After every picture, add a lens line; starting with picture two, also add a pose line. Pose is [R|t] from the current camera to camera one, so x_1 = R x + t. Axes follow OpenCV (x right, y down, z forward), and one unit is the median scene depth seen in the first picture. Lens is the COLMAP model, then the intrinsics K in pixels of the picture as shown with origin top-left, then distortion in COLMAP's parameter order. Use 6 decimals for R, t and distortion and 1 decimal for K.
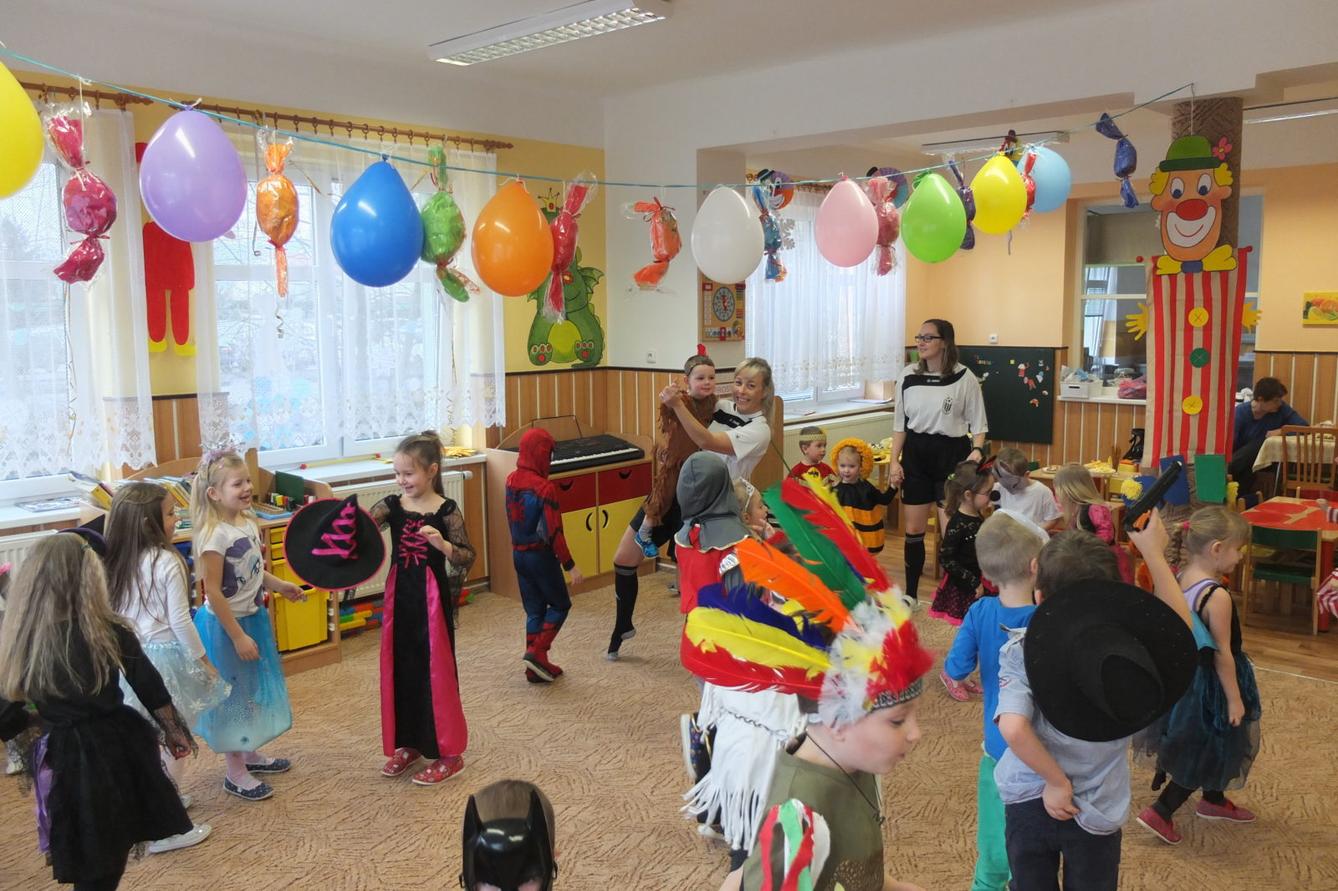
lens RADIAL K [[1053.6, 0, 669.0], [0, 1053.6, 445.5], [0, 0, 1]] dist [-0.008183, -0.002029]
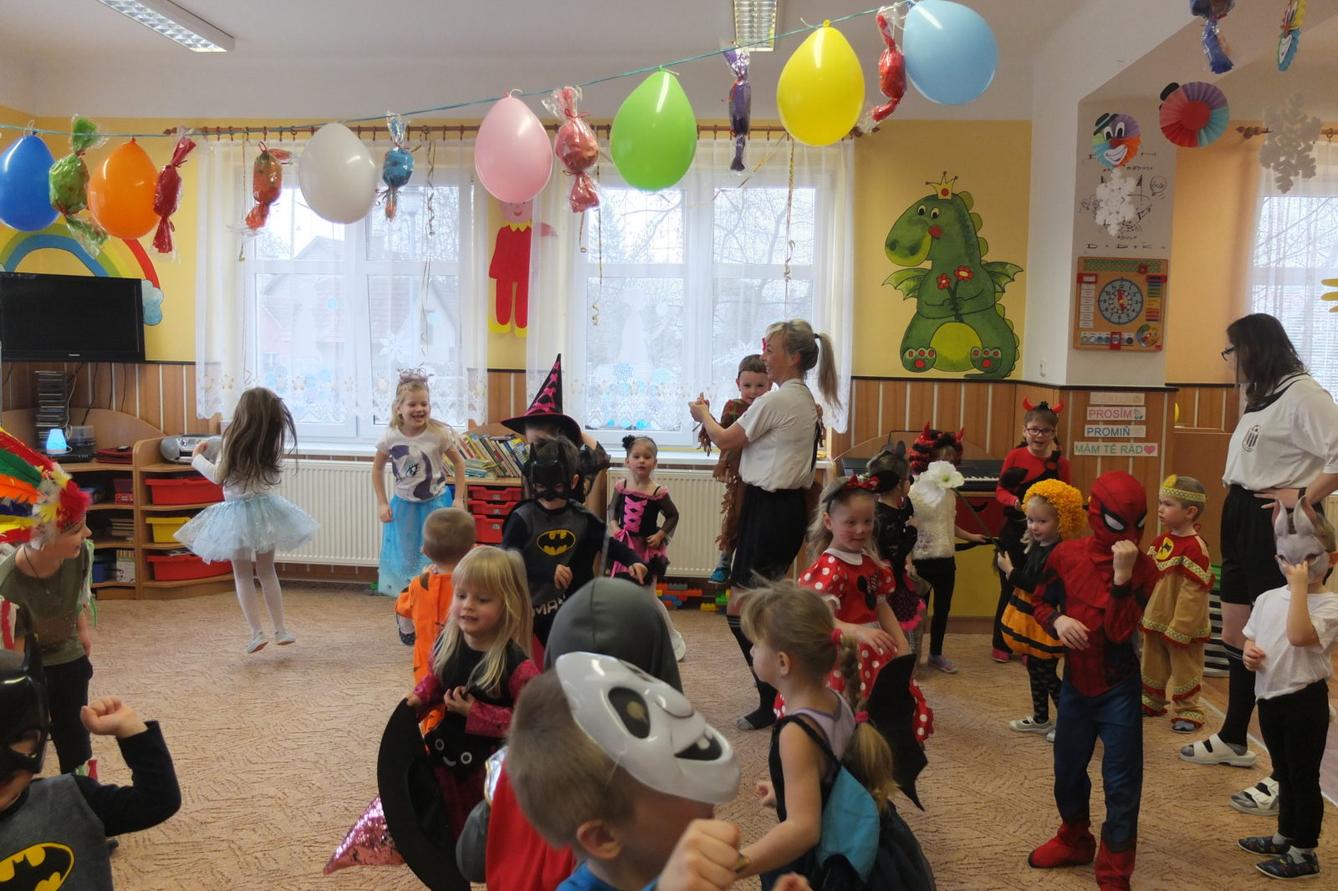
lens RADIAL K [[1053.6, 0, 669.0], [0, 1053.6, 445.5], [0, 0, 1]] dist [-0.008183, -0.002029]
pose [[0.605878, 0.097090, -0.789611, 0.599013], [-0.125757, 0.991735, 0.025448, -0.013879], [0.785555, 0.083880, 0.613080, 0.381559]]
